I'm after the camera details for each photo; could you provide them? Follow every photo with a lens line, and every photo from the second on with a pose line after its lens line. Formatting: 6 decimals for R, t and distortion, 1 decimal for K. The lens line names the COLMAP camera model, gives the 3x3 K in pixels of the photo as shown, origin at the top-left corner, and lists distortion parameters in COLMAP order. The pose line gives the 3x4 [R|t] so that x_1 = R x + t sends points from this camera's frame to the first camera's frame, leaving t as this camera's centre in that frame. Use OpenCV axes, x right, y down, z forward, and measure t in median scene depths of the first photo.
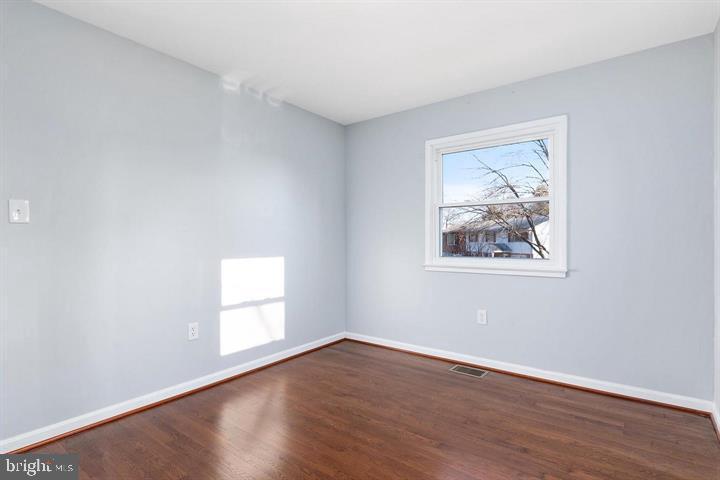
lens RADIAL K [[358.6, 0, 358.8], [0, 358.6, 237.9], [0, 0, 1]] dist [0.000049, -0.001340]
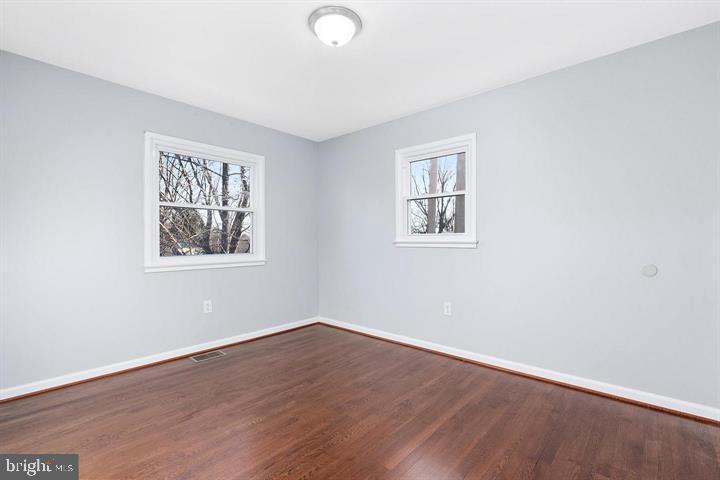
lens RADIAL K [[328.5, 0, 358.7], [0, 328.5, 234.9], [0, 0, 1]] dist [-0.009957, -0.000837]
pose [[0.079078, 0.020824, 0.996651, -0.769952], [-0.003231, 0.999782, -0.020633, 0.013109], [-0.996863, -0.001589, 0.079128, 0.505625]]
